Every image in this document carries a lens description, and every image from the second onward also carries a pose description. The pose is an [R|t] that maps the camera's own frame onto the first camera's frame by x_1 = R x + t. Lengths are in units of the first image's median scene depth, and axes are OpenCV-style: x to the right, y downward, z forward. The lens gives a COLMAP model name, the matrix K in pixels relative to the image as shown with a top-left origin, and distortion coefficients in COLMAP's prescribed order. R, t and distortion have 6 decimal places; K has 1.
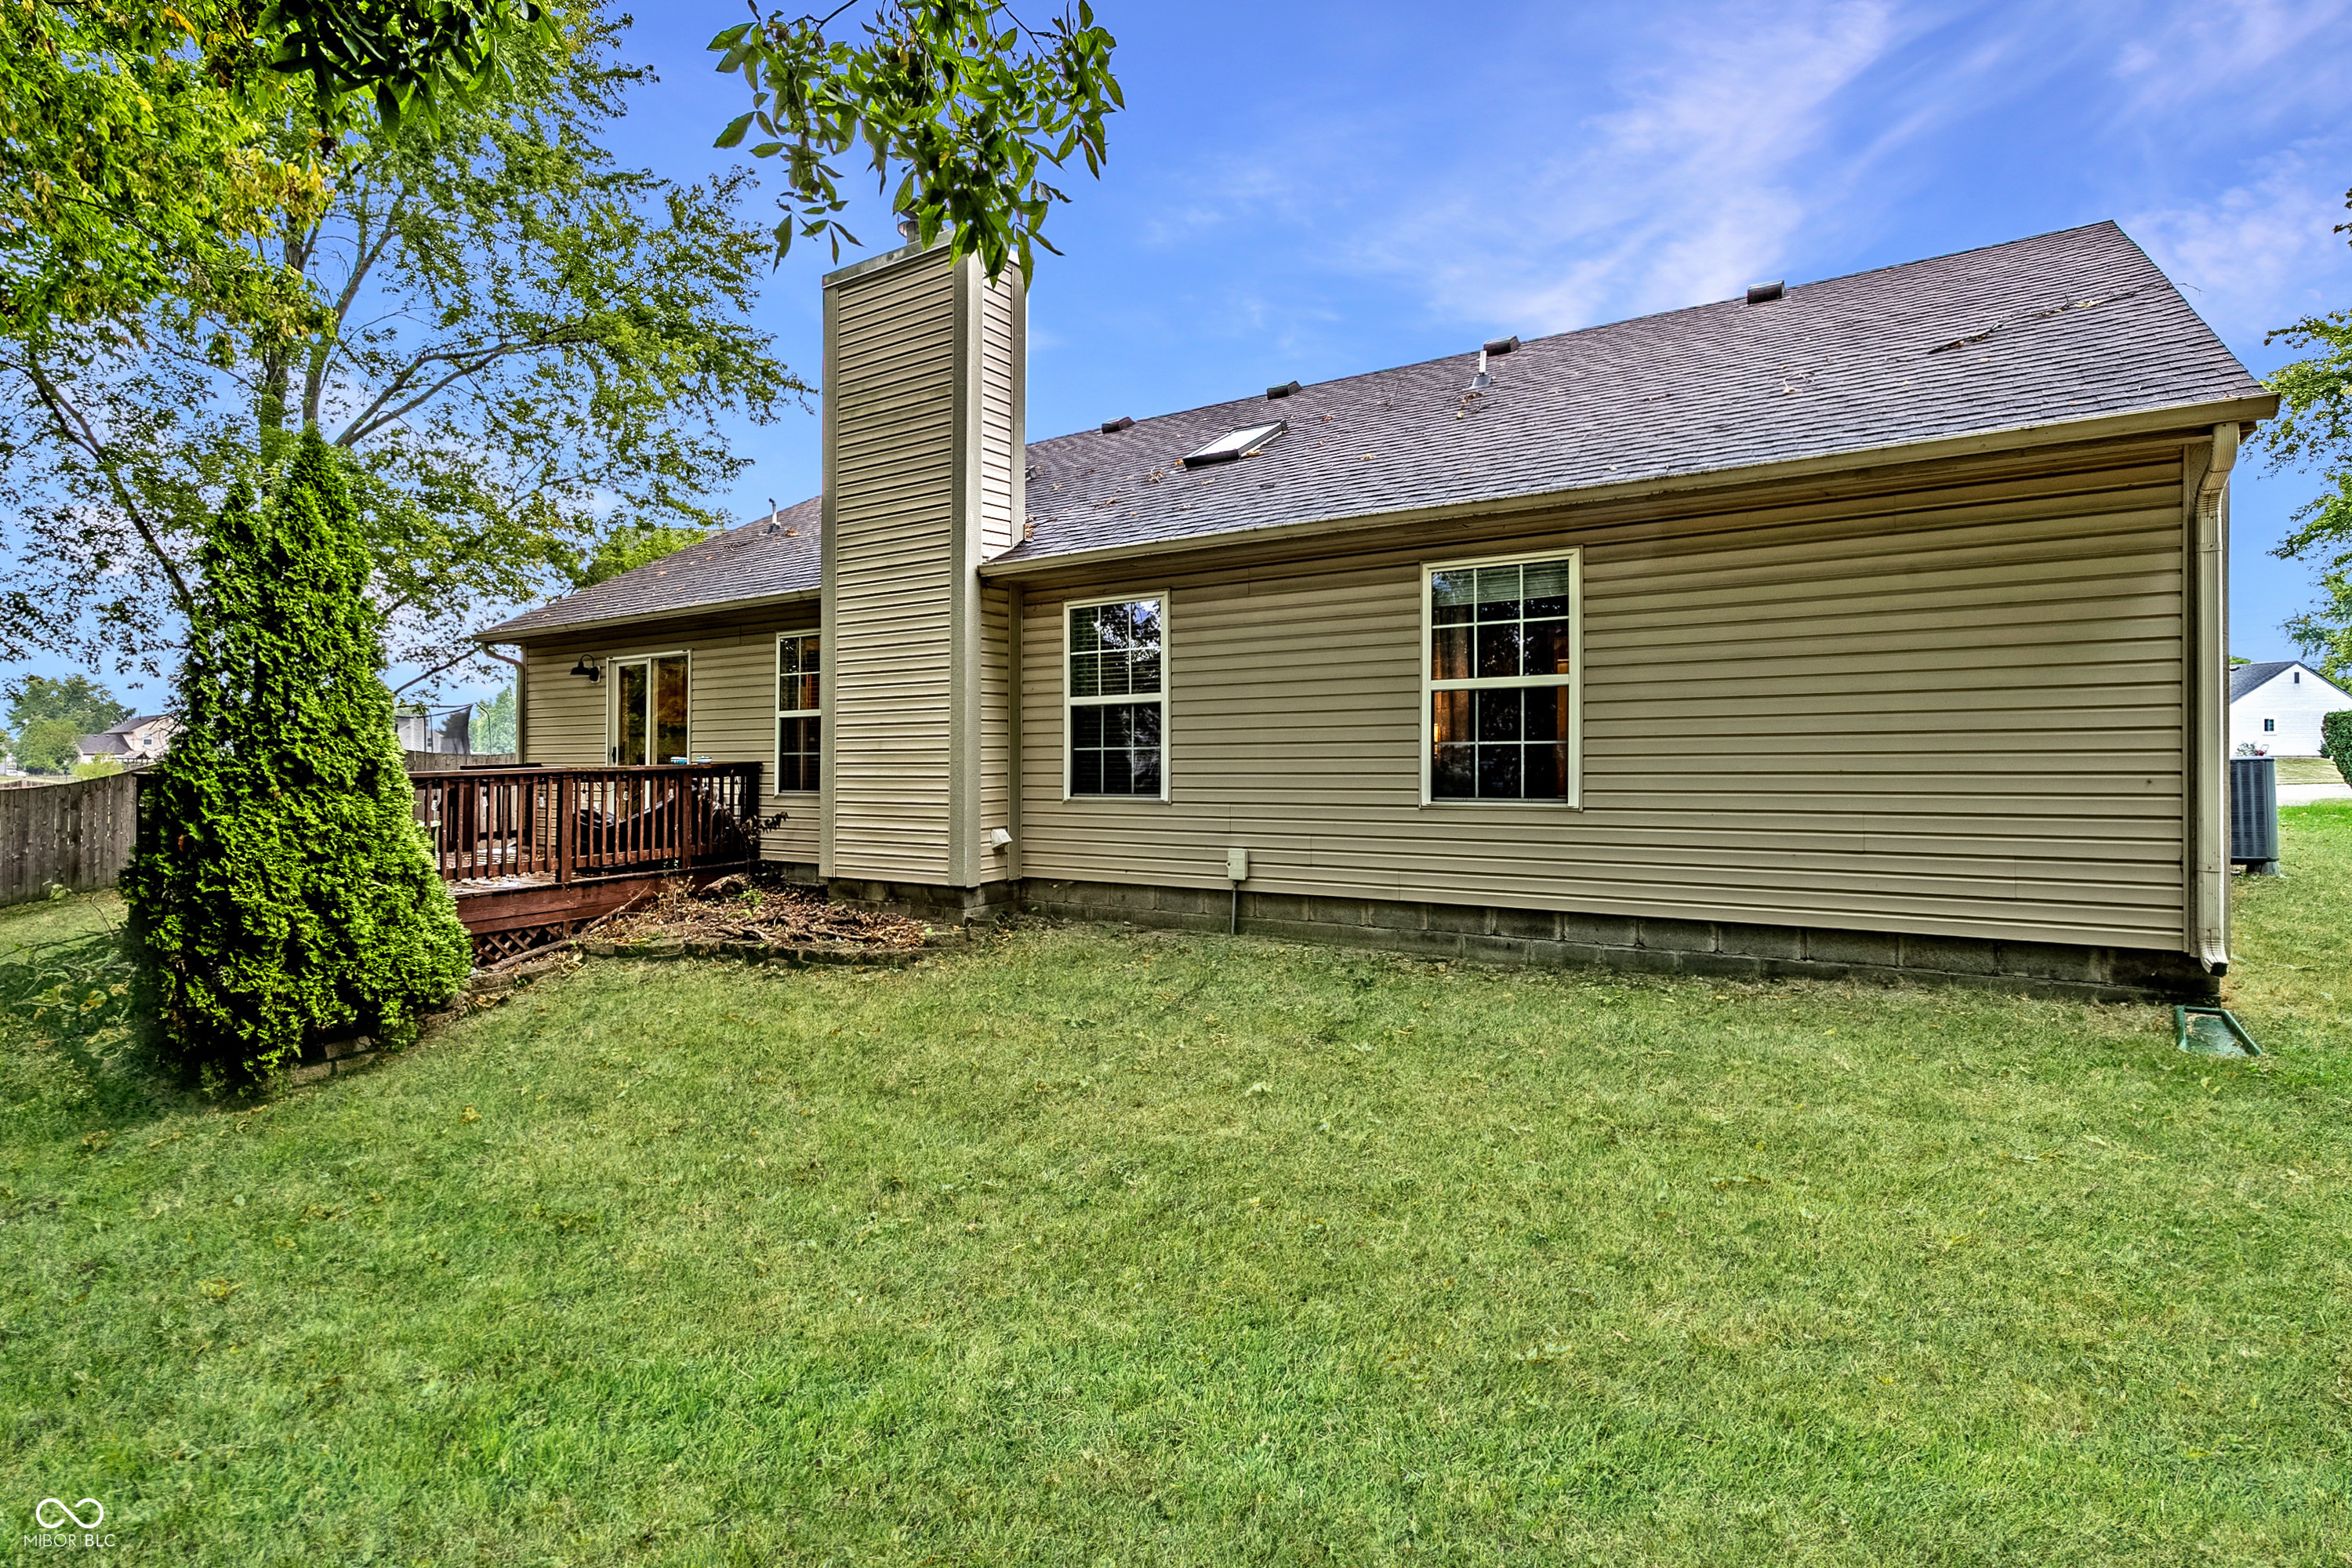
lens RADIAL K [[1188.4, 0, 1215.7], [0, 1188.4, 752.7], [0, 0, 1]] dist [-0.002530, -0.000450]
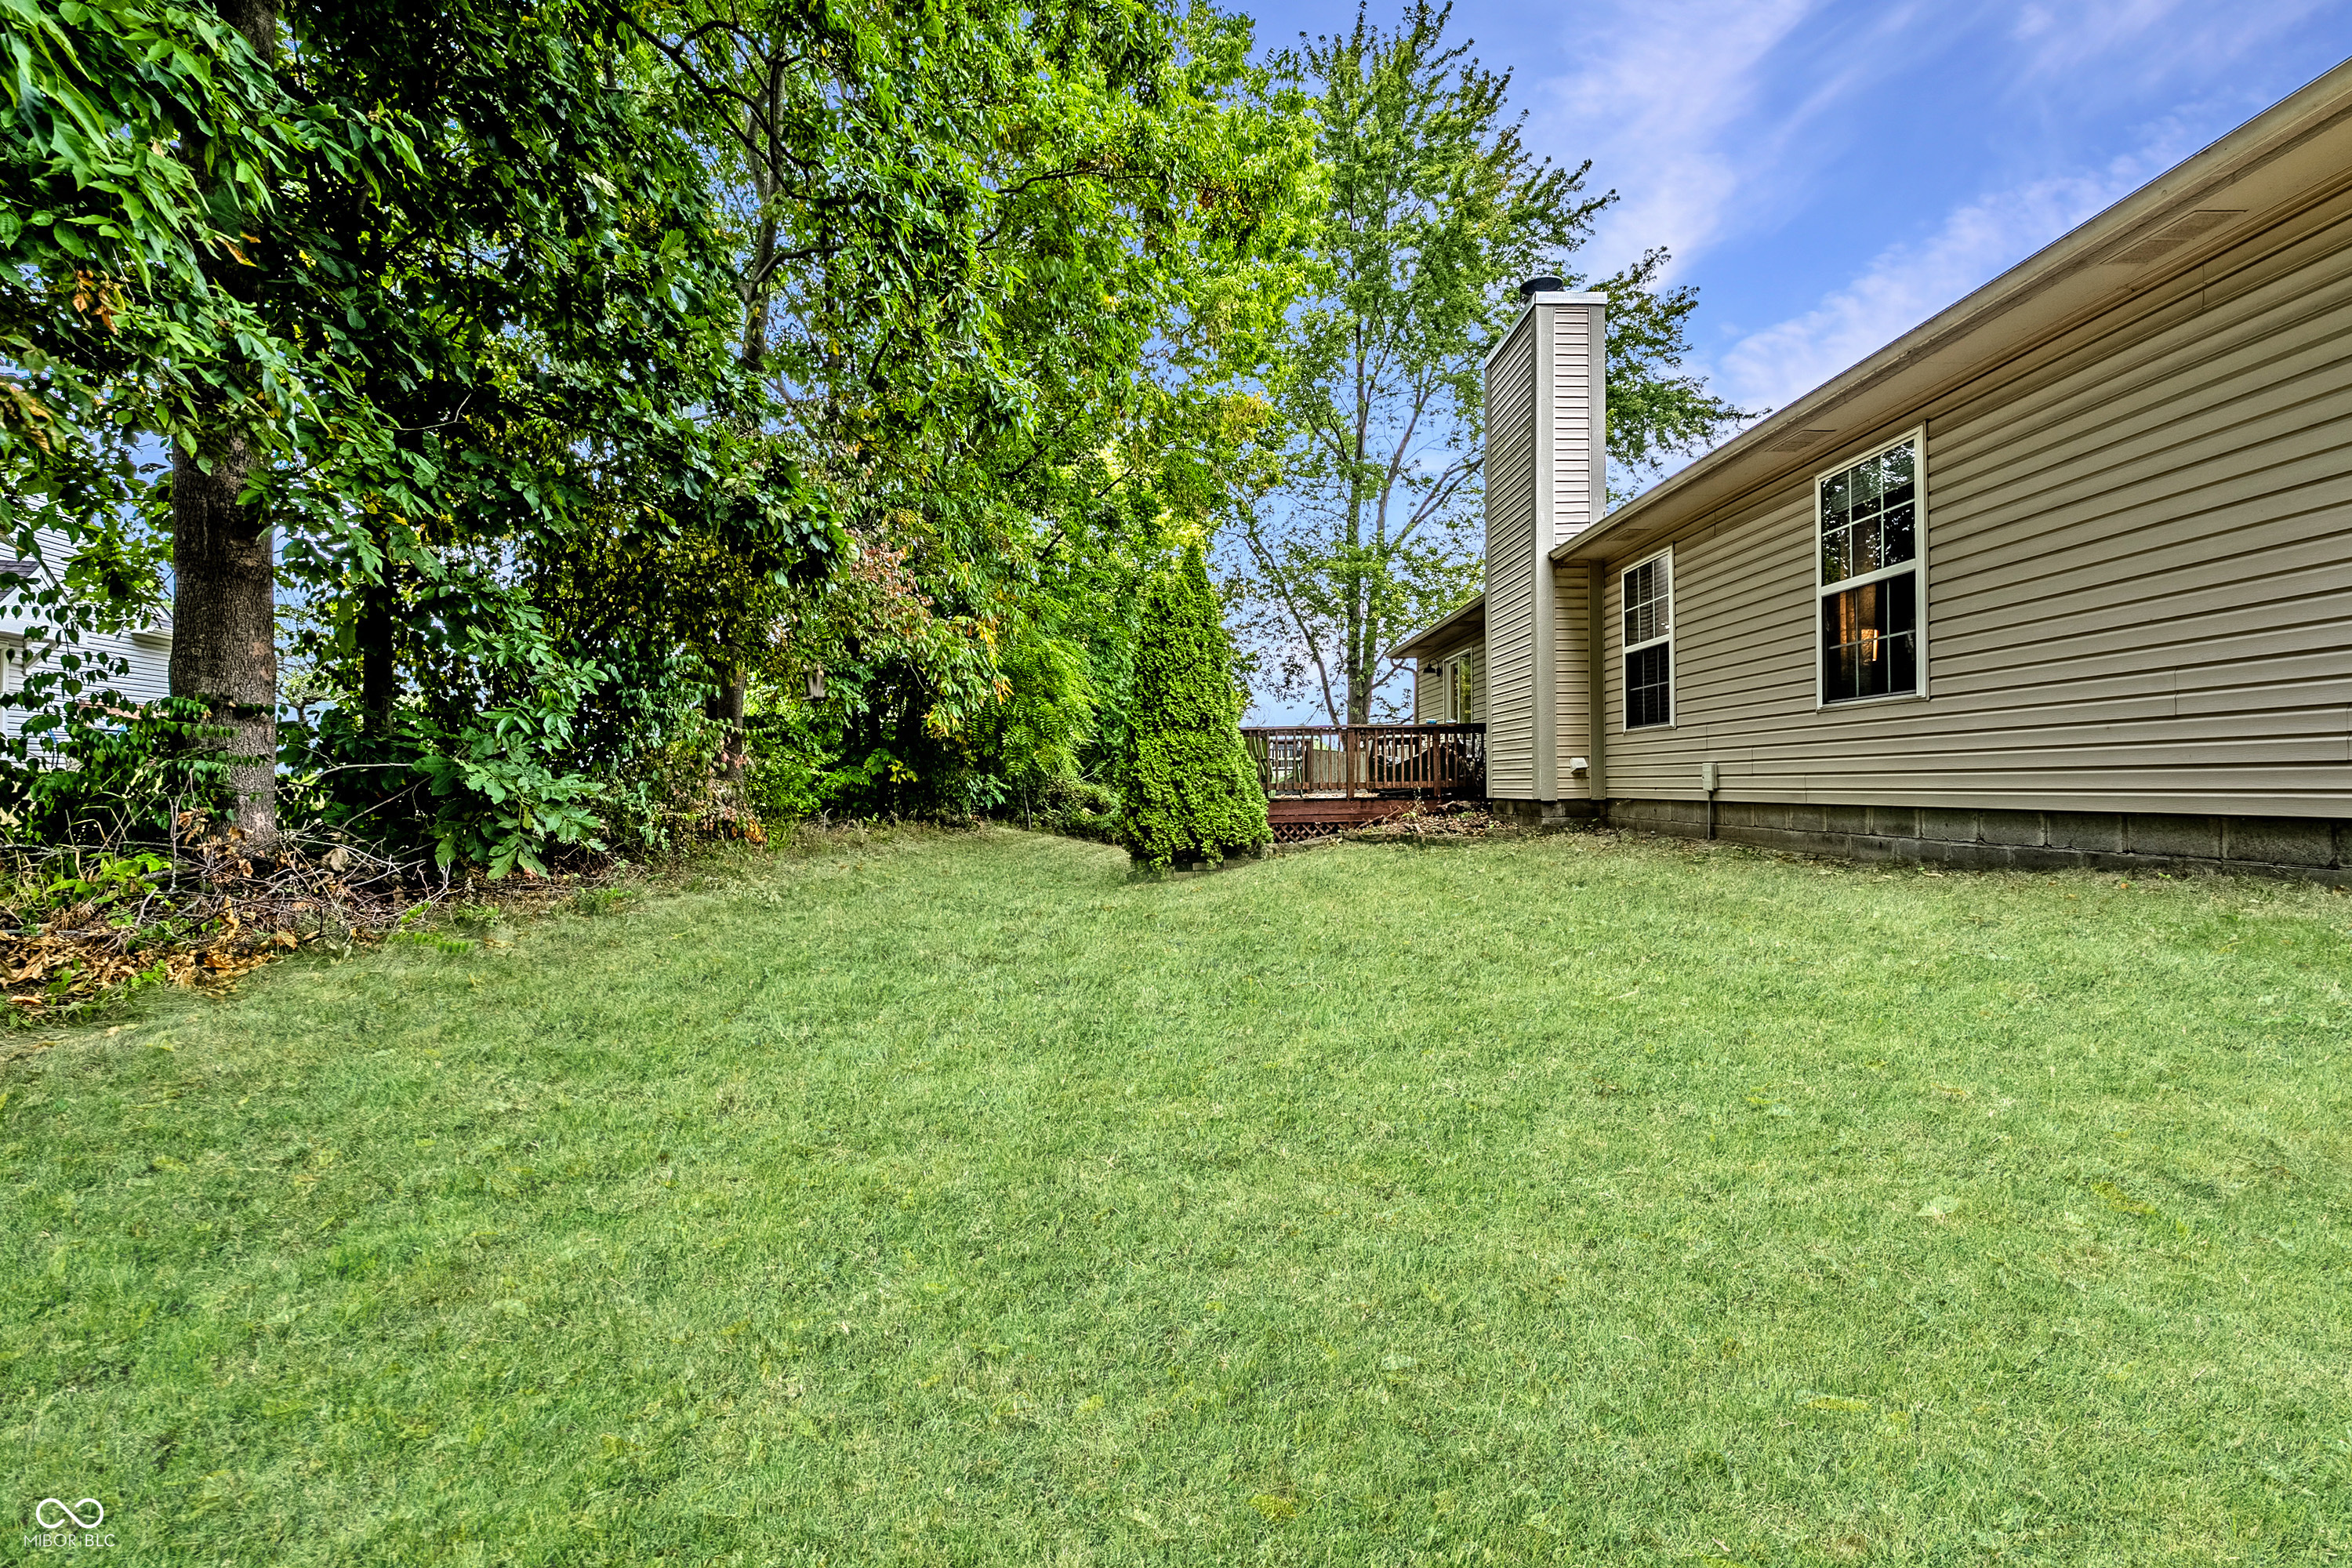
lens RADIAL K [[1041.7, 0, 1178.0], [0, 1041.7, 783.0], [0, 0, 1]] dist [-0.000069, 0.000273]
pose [[0.562823, 0.005024, -0.826562, 0.631475], [0.005308, 0.999939, 0.009692, 0.099850], [0.826560, -0.009842, 0.562762, 0.028870]]
